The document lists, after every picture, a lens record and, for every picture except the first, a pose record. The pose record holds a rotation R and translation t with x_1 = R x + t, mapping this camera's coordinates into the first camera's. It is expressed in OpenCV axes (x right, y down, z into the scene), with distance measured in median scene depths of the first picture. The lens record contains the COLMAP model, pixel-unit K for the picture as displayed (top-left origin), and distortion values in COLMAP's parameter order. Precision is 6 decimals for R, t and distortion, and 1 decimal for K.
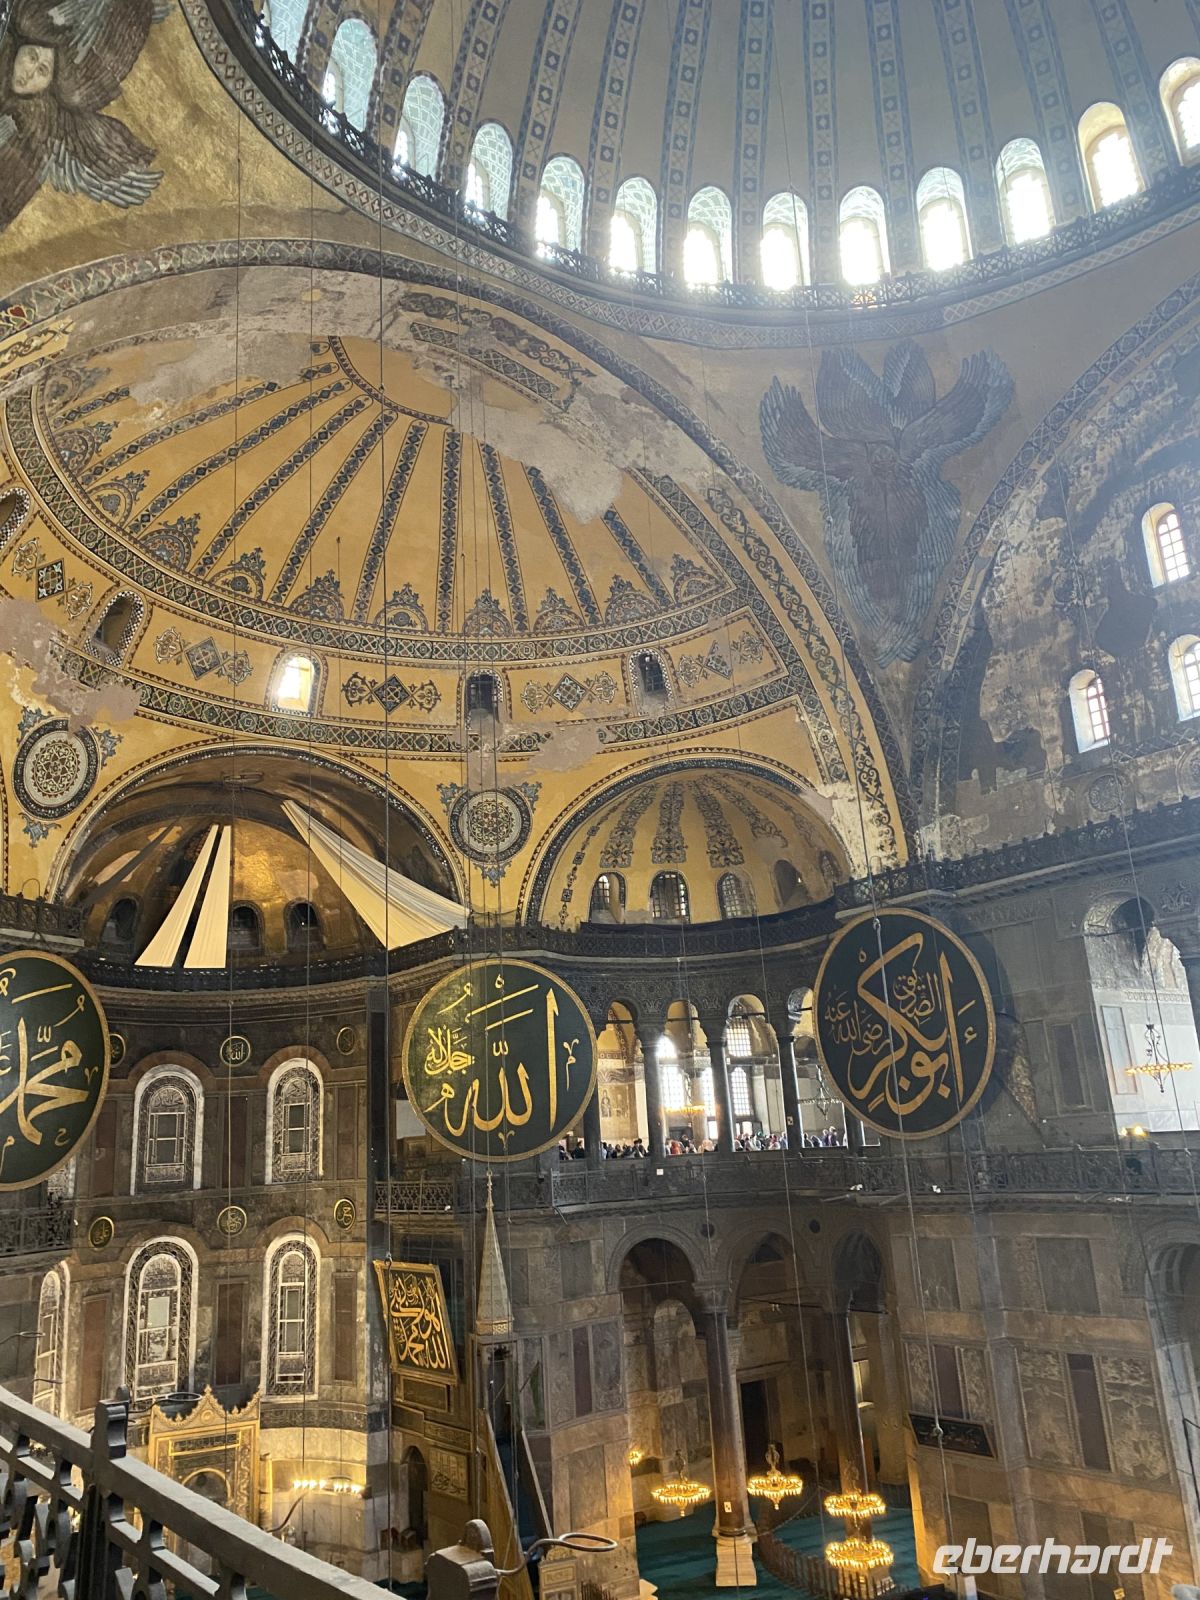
lens RADIAL K [[1211.1, 0, 600.0], [0, 1211.1, 800.0], [0, 0, 1]] dist [0.027287, -0.049785]
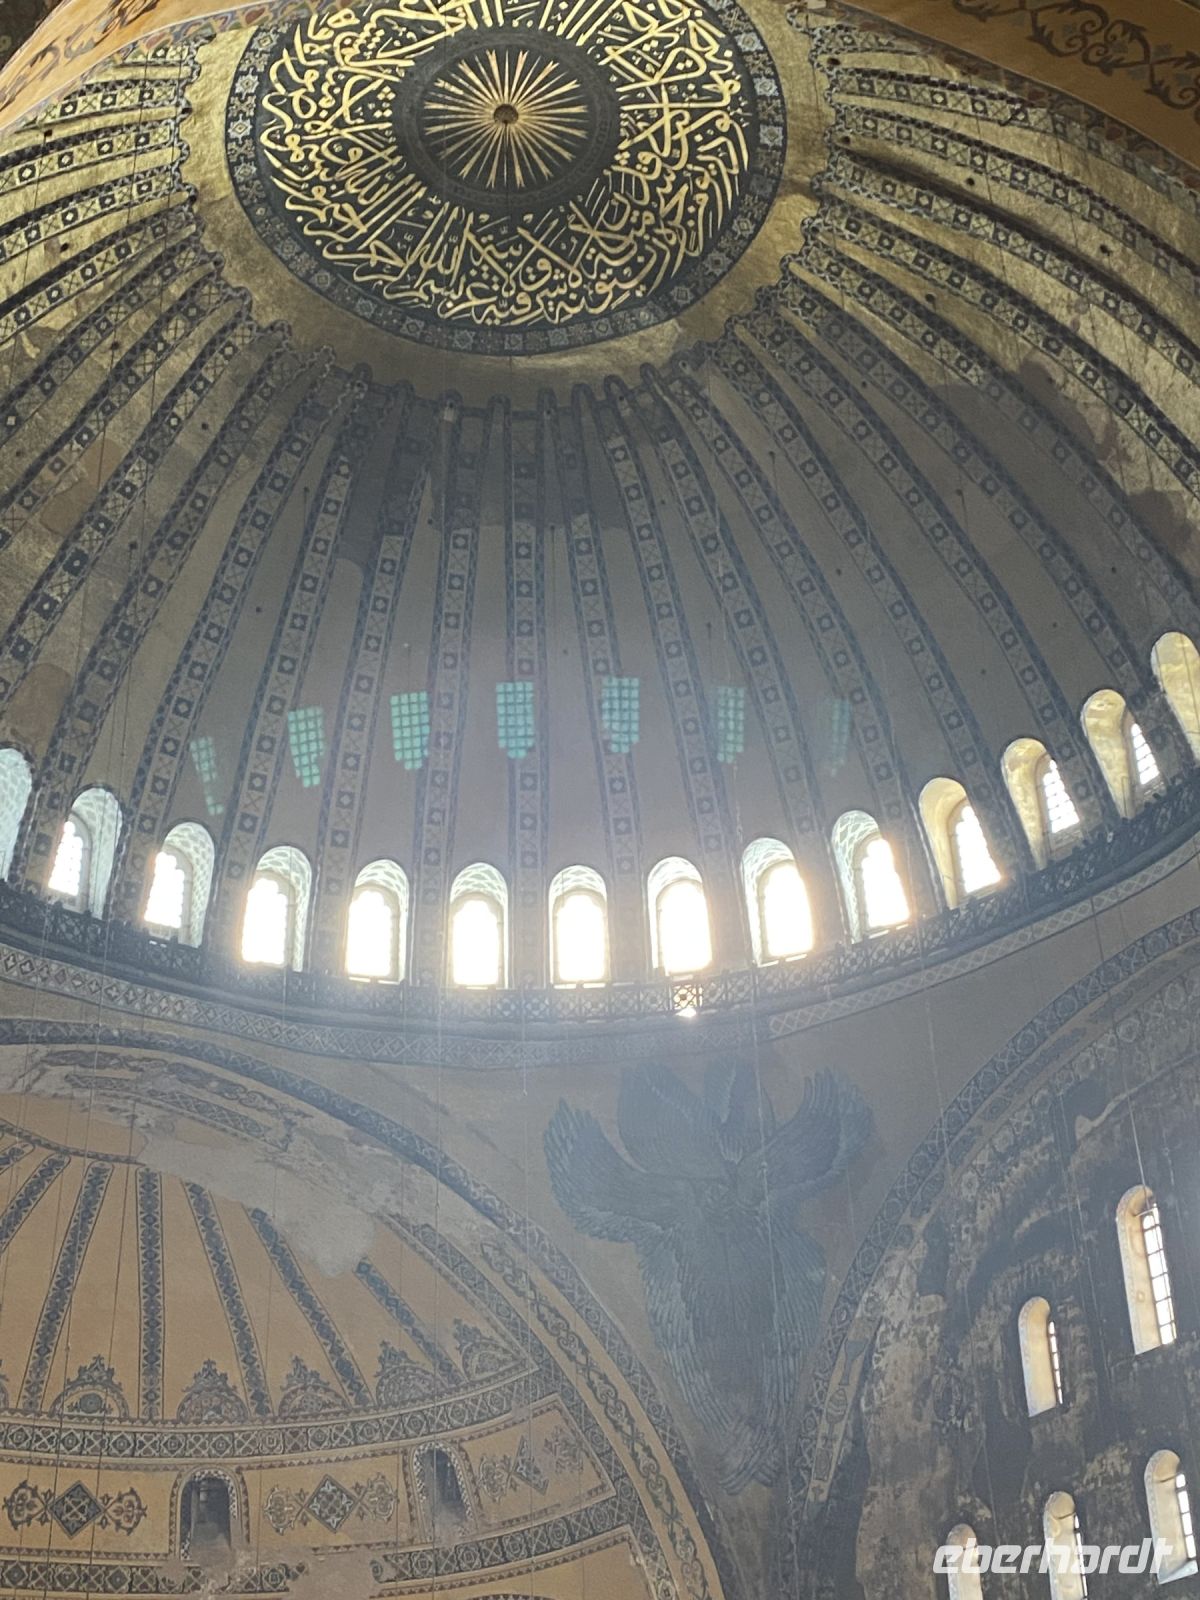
lens RADIAL K [[2236.0, 0, 600.0], [0, 2236.0, 800.0], [0, 0, 1]] dist [0.106501, -0.139115]
pose [[0.995625, -0.019848, -0.091309, 0.285884], [-0.006260, 0.960817, -0.277111, -0.133598], [0.093231, 0.276470, 0.956489, -0.373778]]
